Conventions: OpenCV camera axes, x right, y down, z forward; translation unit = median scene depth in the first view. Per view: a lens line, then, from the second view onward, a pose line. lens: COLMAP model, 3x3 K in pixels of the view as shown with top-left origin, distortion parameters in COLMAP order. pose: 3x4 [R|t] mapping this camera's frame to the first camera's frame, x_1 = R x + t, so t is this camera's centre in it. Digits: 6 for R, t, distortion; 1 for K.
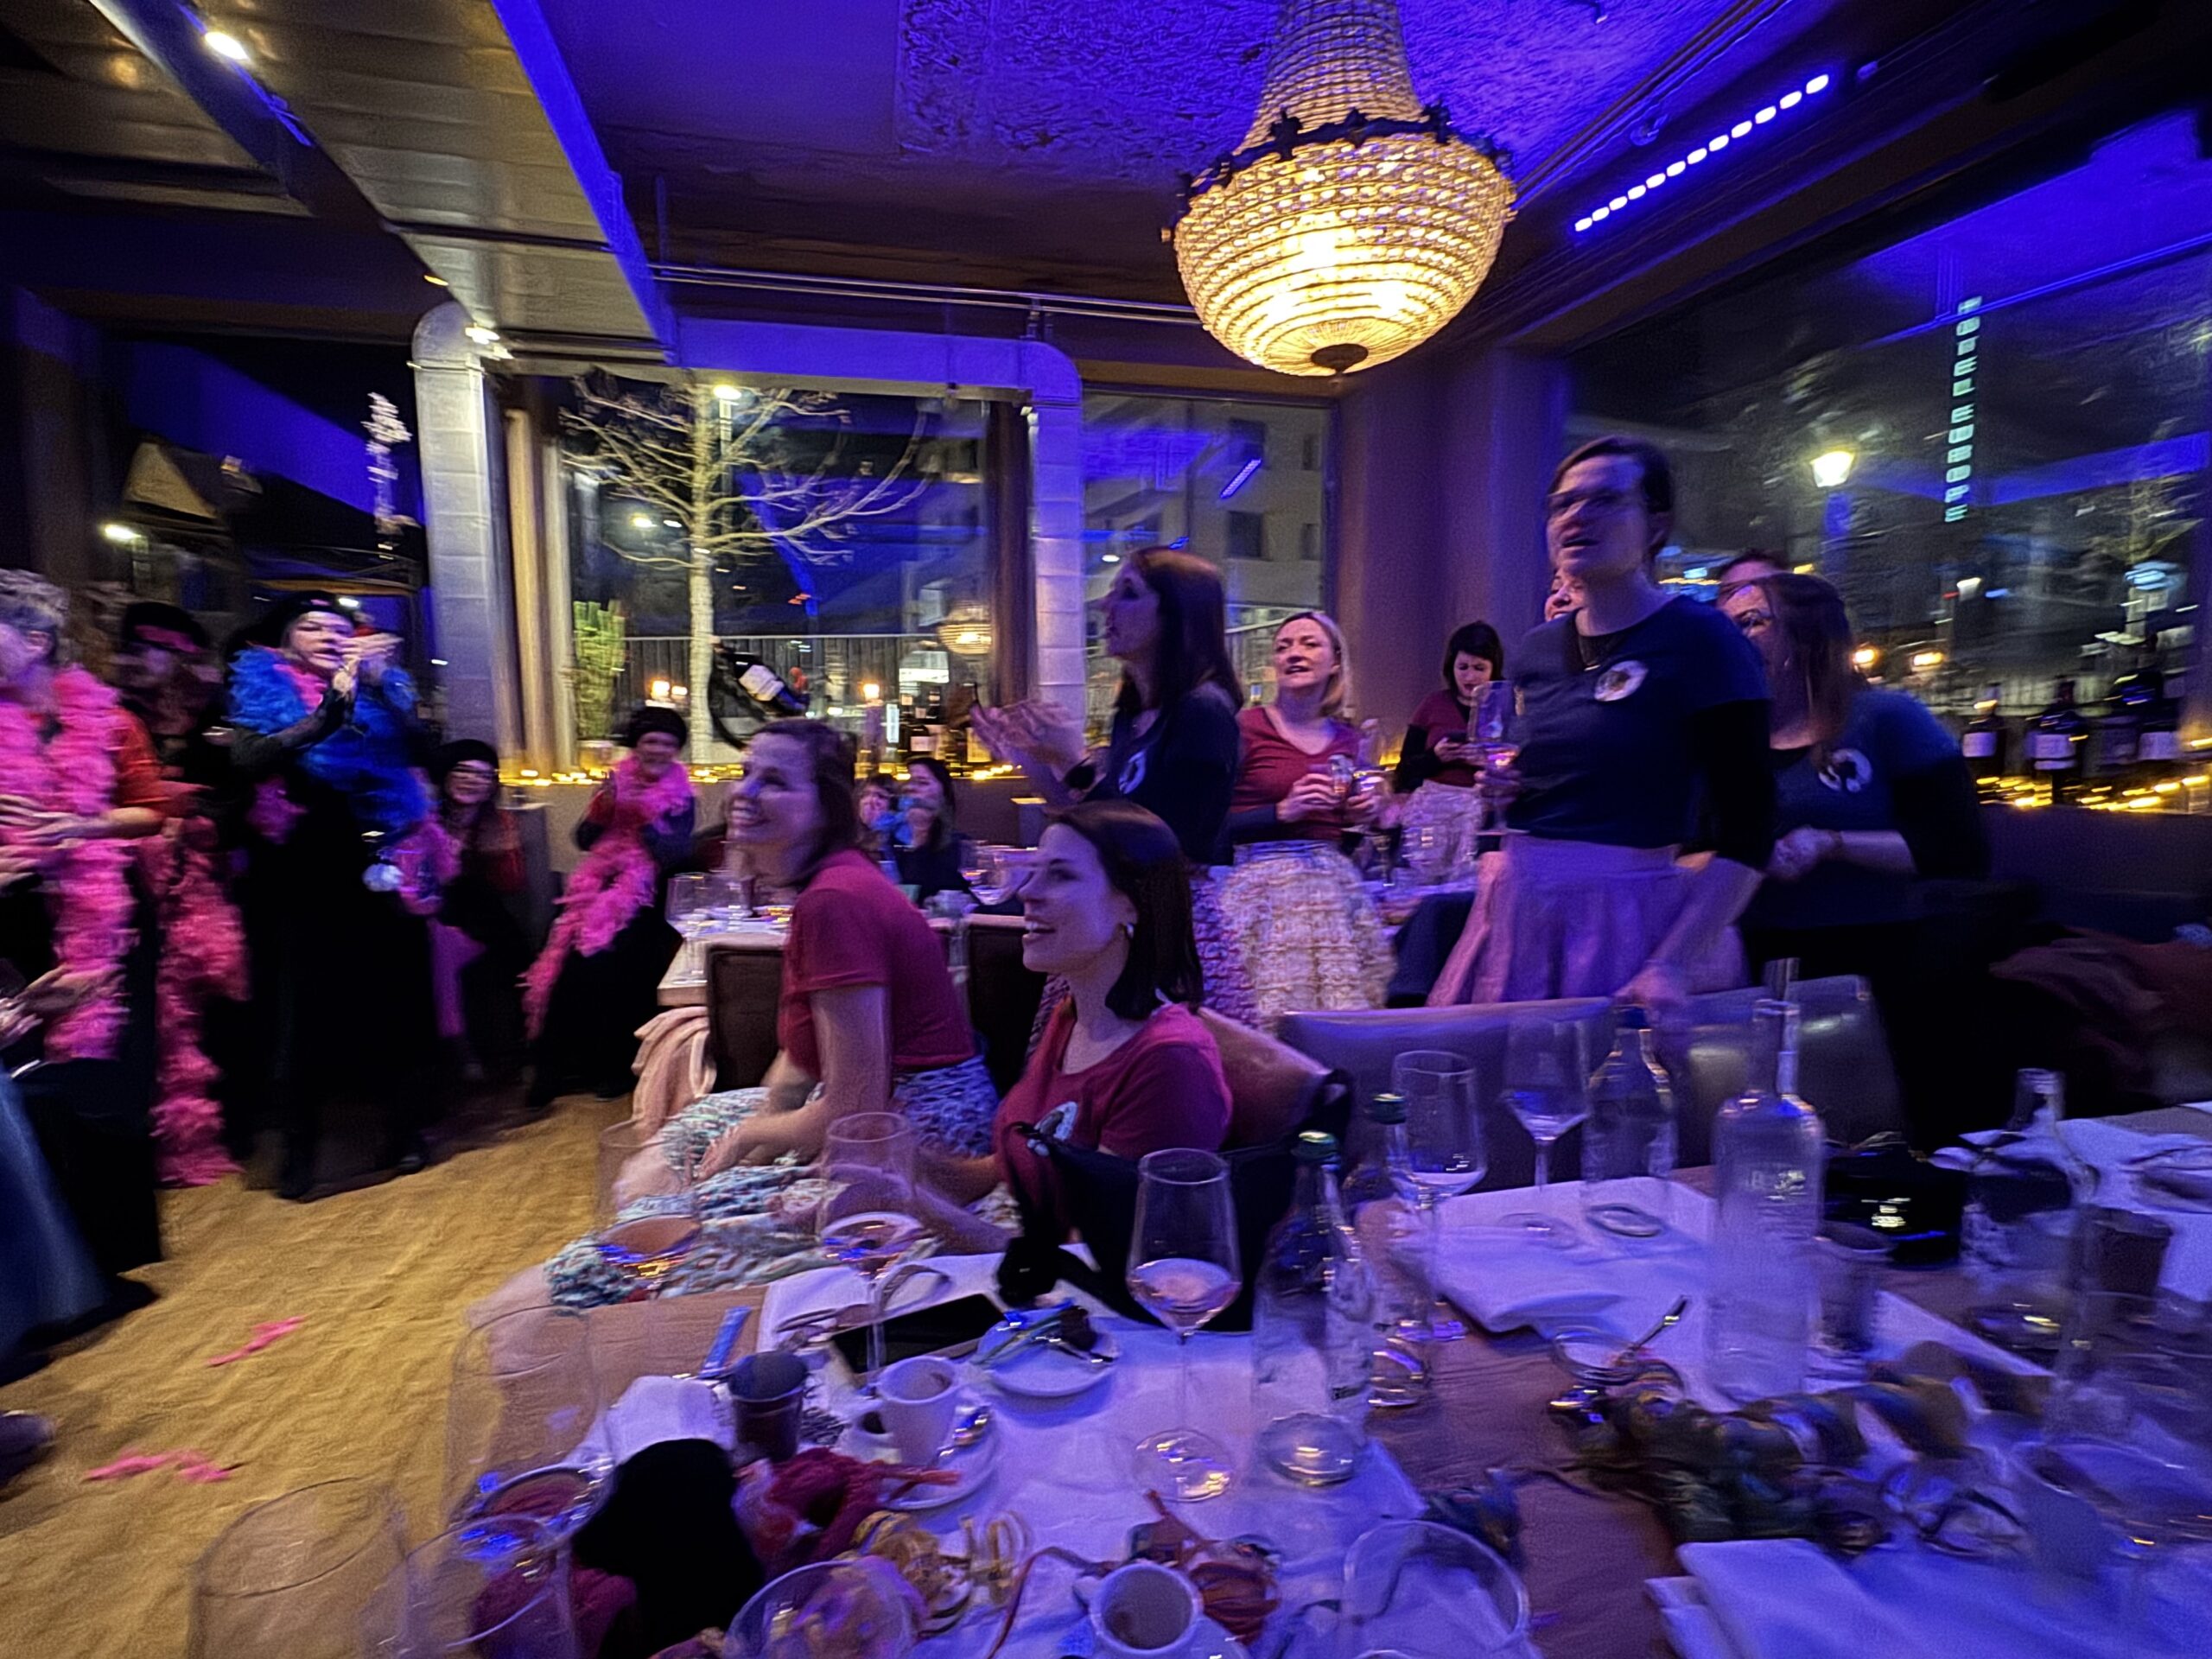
lens RADIAL K [[1044.3, 0, 1105.3], [0, 1044.3, 825.3], [0, 0, 1]] dist [-0.011234, 0.000791]
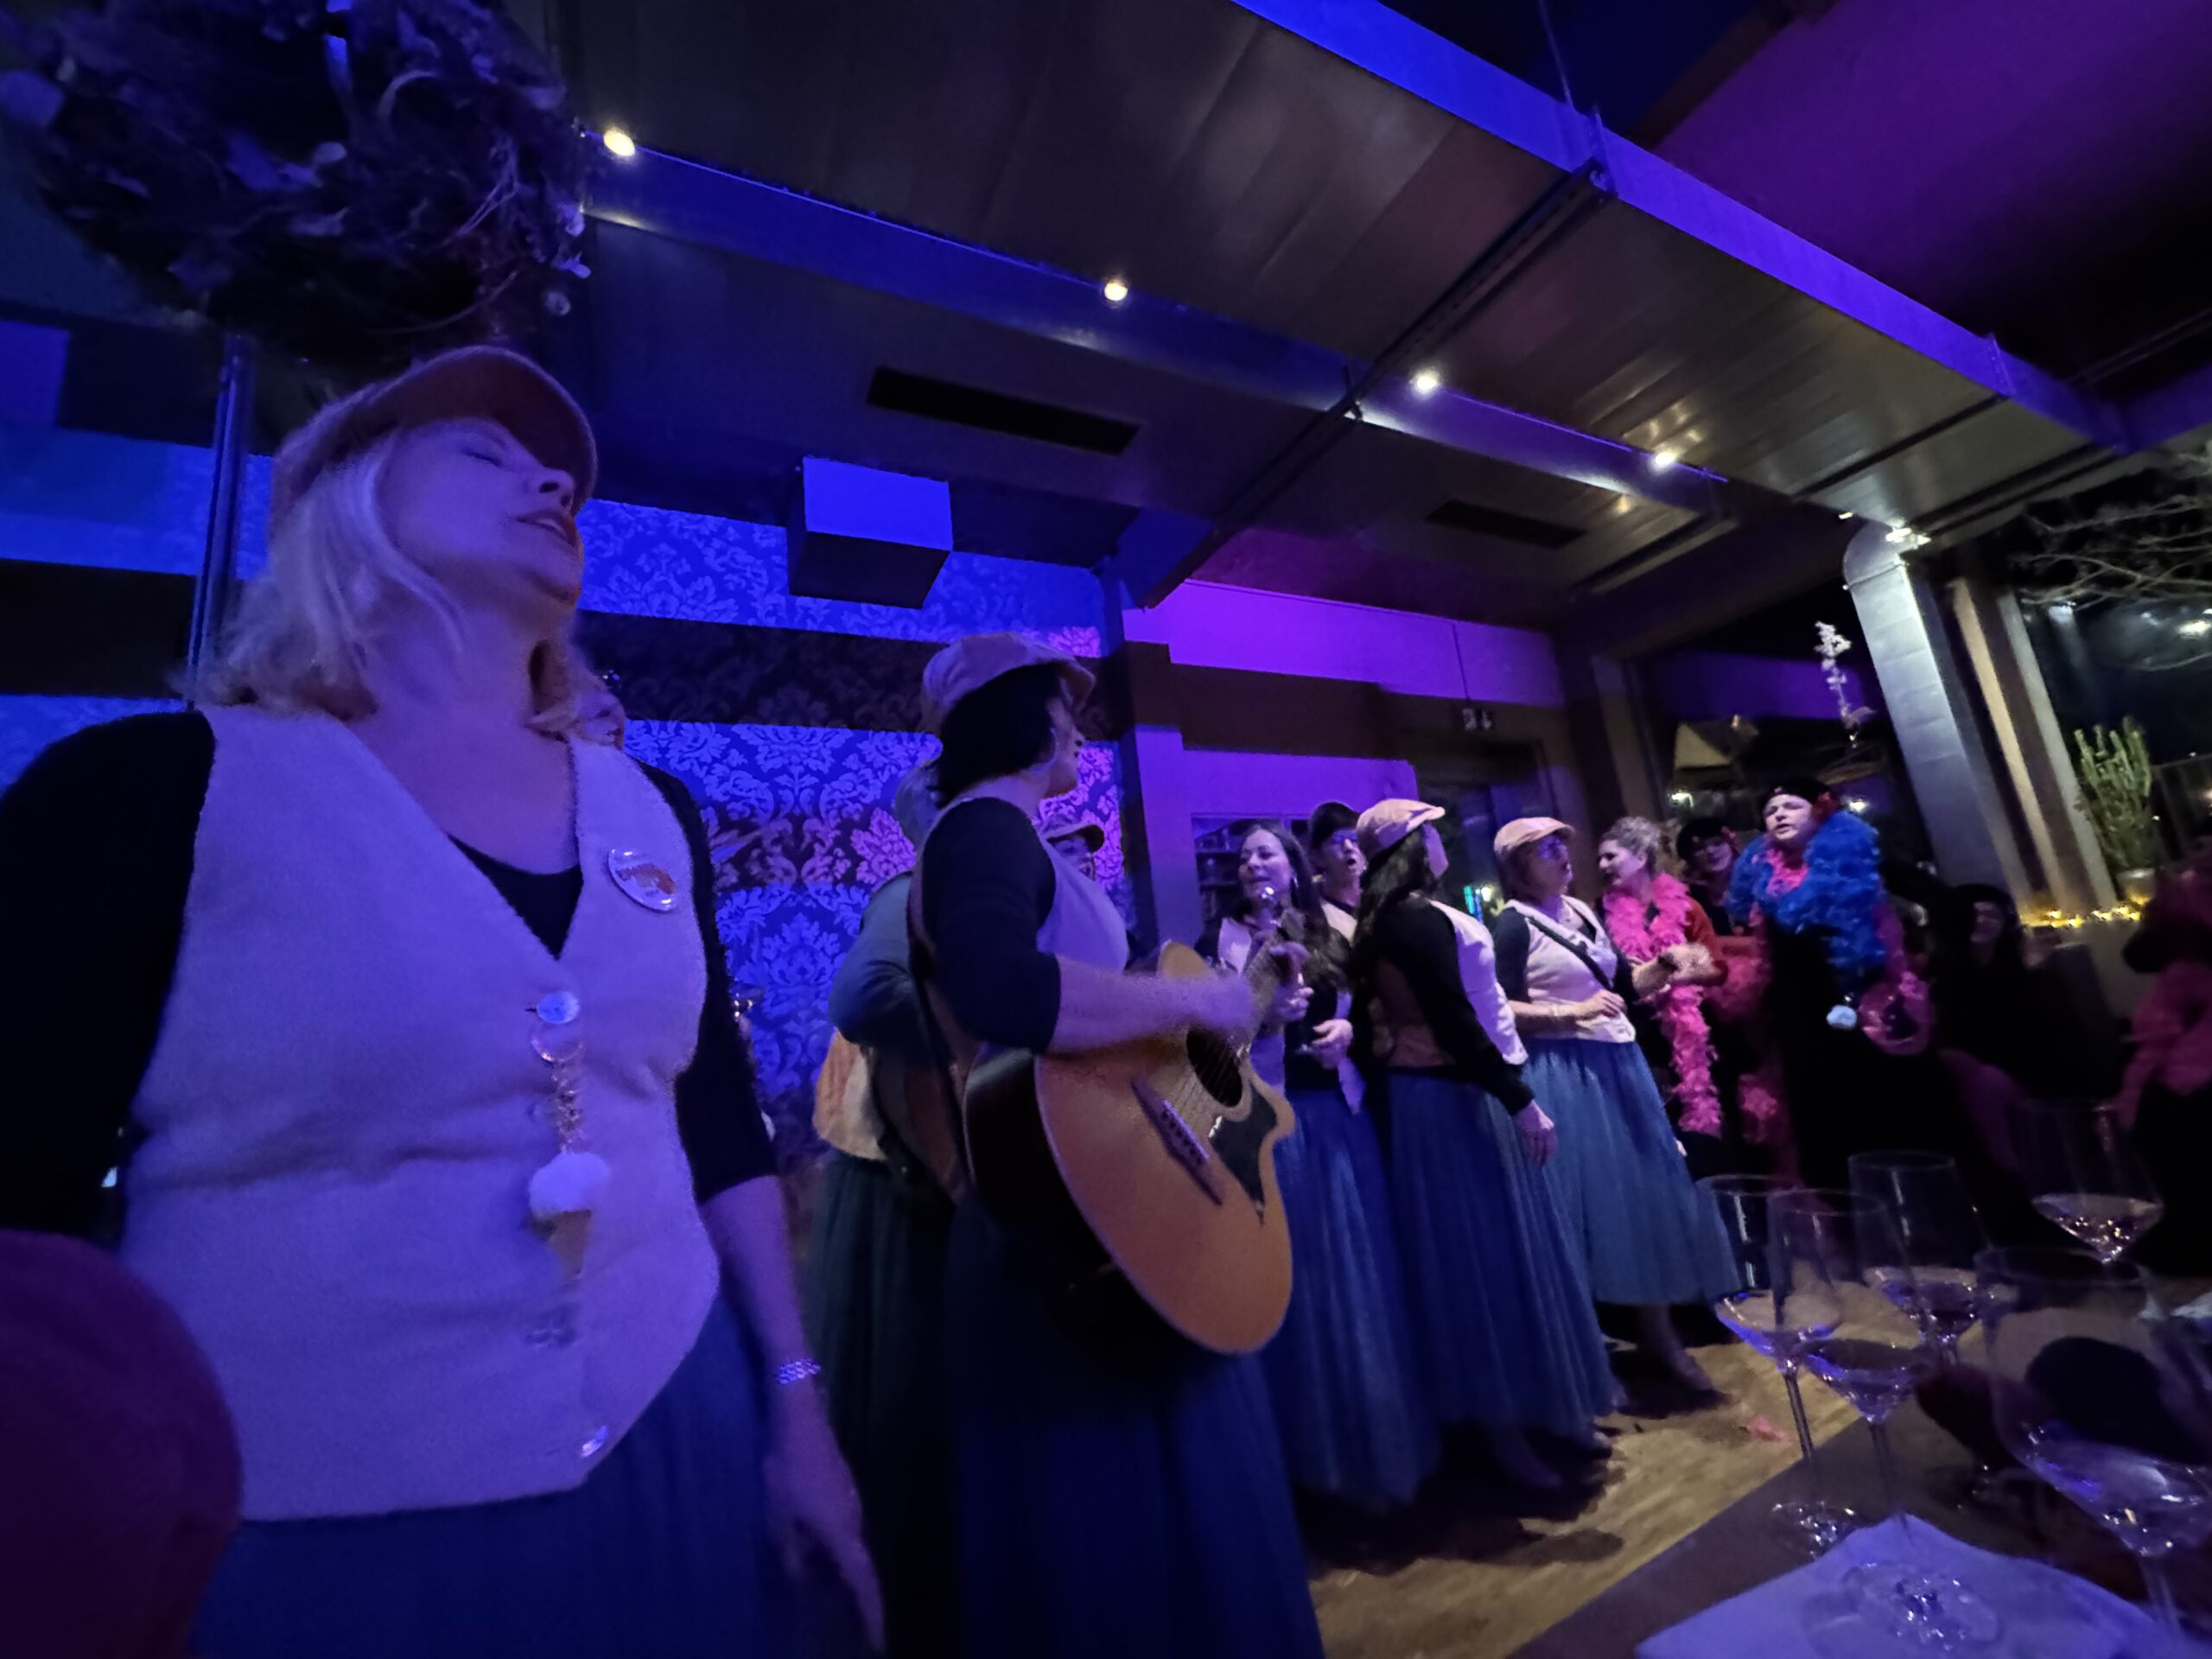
lens RADIAL K [[872.4, 0, 1101.2], [0, 872.4, 838.3], [0, 0, 1]] dist [-0.011793, -0.000010]
pose [[0.202938, -0.207910, -0.956864, 0.087639], [0.021913, 0.977918, -0.207837, 0.048345], [0.978946, 0.021210, 0.203013, -0.072165]]
